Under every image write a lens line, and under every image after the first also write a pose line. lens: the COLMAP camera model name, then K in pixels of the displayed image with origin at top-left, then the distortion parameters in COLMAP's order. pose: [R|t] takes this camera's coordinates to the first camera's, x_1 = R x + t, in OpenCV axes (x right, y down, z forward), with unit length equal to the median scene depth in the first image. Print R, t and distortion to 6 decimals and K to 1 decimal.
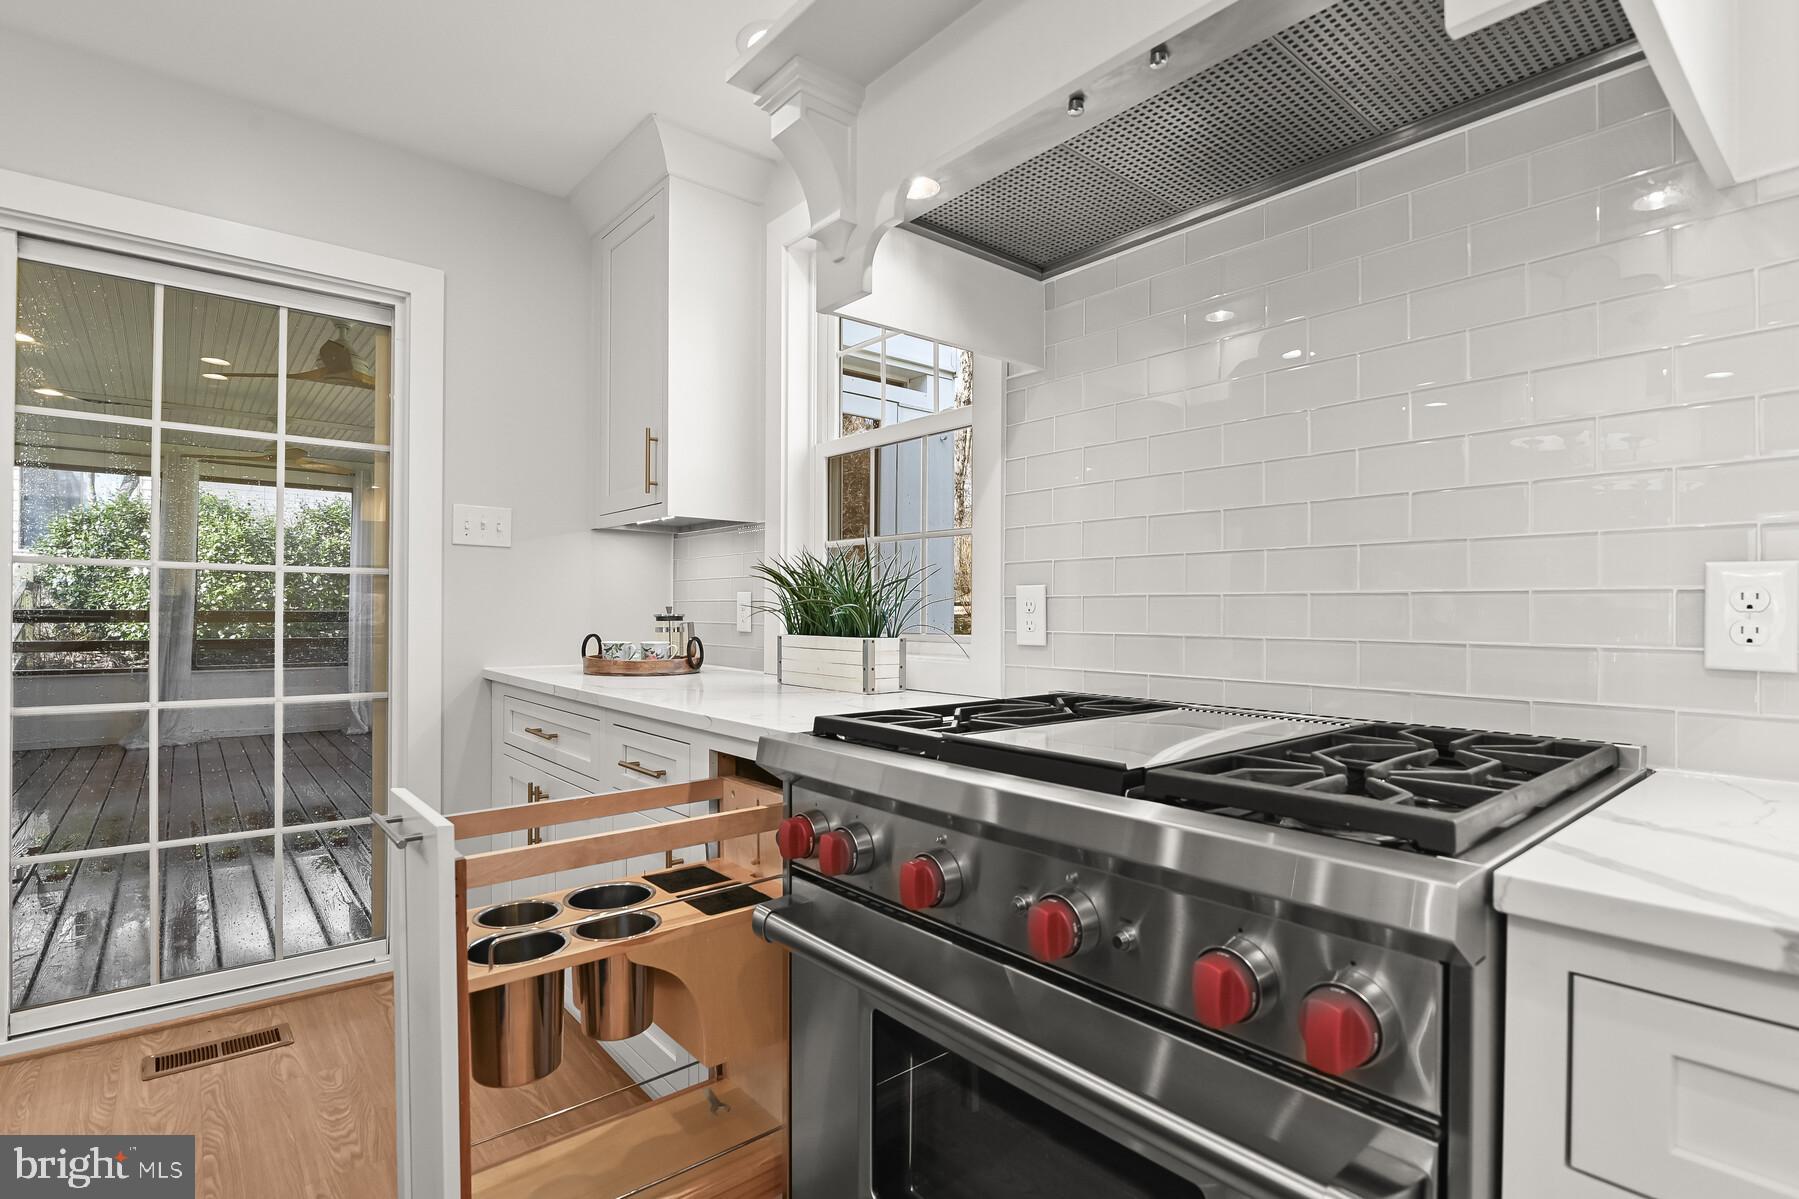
lens RADIAL K [[865.7, 0, 900.0], [0, 865.7, 604.1], [0, 0, 1]] dist [-0.015215, 0.000246]
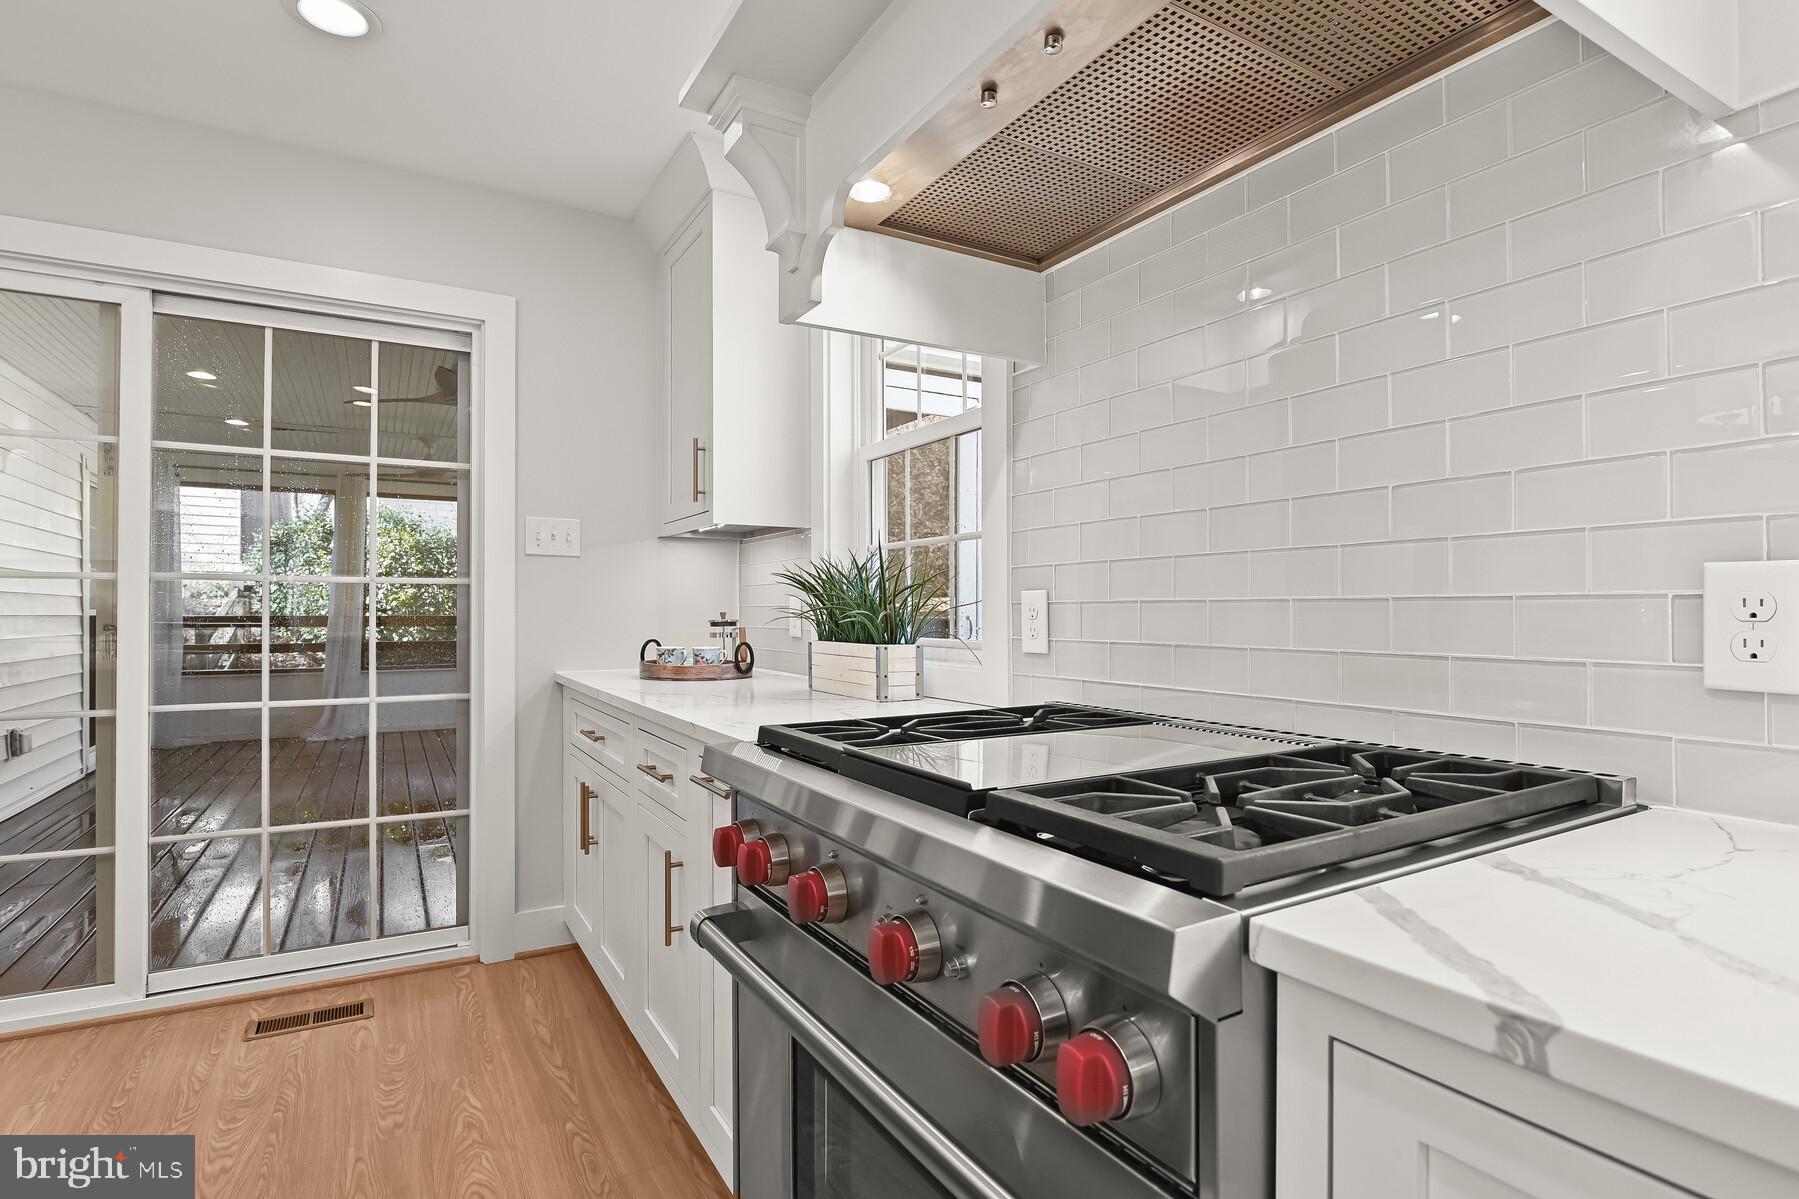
lens RADIAL K [[889.9, 0, 896.9], [0, 889.9, 597.6], [0, 0, 1]] dist [-0.012867, -0.000941]
pose [[0.985379, -0.008951, -0.170139, 0.157519], [0.007836, 0.999943, -0.007223, -0.007160], [0.170194, 0.005785, 0.985394, 0.004661]]
